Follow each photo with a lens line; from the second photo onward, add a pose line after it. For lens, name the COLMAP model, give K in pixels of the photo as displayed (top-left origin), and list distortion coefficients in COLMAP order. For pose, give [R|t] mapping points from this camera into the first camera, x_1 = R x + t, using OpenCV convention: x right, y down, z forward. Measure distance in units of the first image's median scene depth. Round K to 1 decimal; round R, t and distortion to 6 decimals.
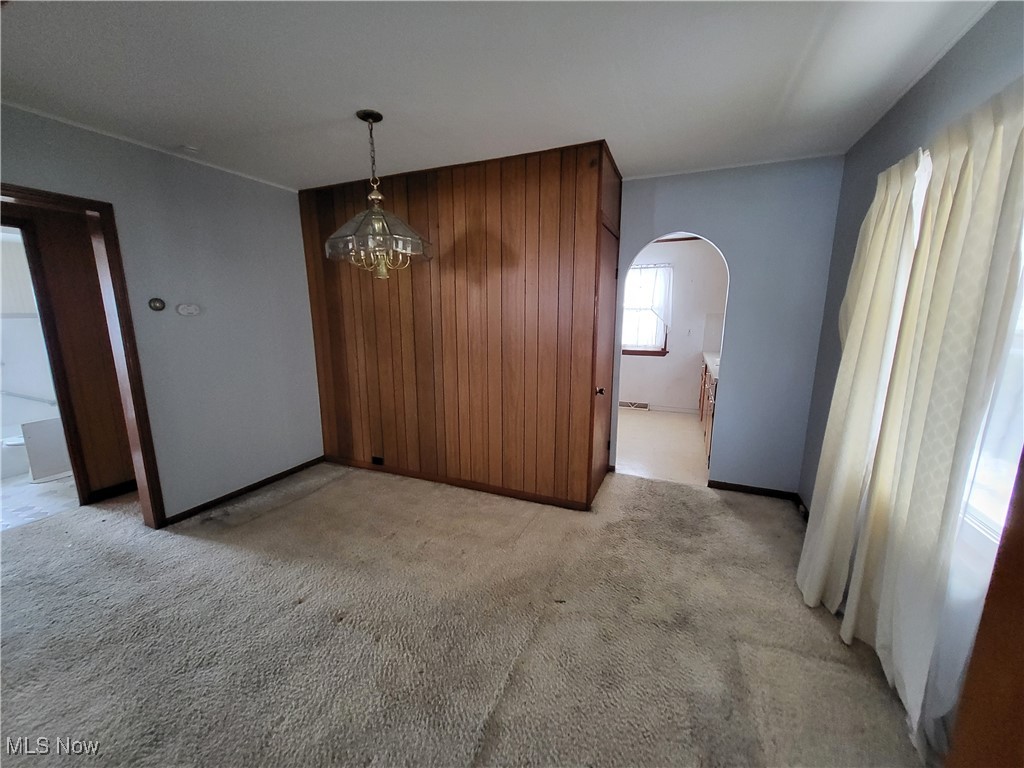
lens RADIAL K [[399.2, 0, 506.0], [0, 399.2, 387.5], [0, 0, 1]] dist [0.003146, 0.000177]
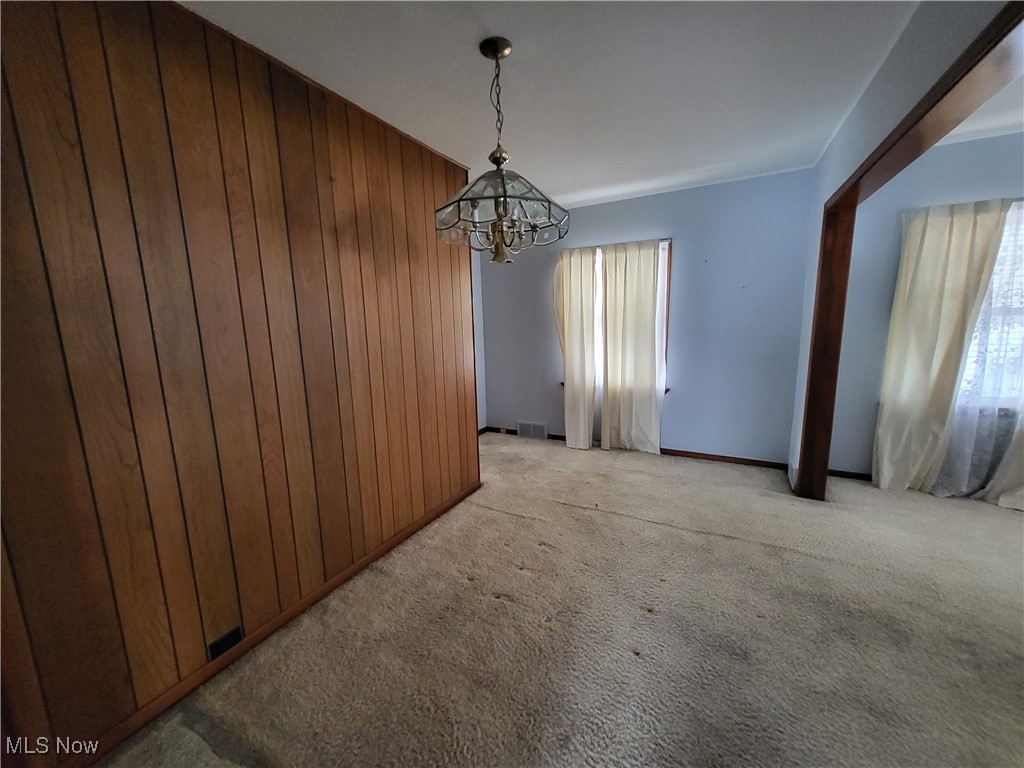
lens RADIAL K [[399.2, 0, 509.3], [0, 399.2, 385.2], [0, 0, 1]] dist [0.003146, 0.000177]
pose [[0.074525, -0.162445, 0.983899, -0.881358], [0.208663, 0.967342, 0.143906, -0.118355], [-0.975144, 0.194579, 0.105988, 0.748644]]
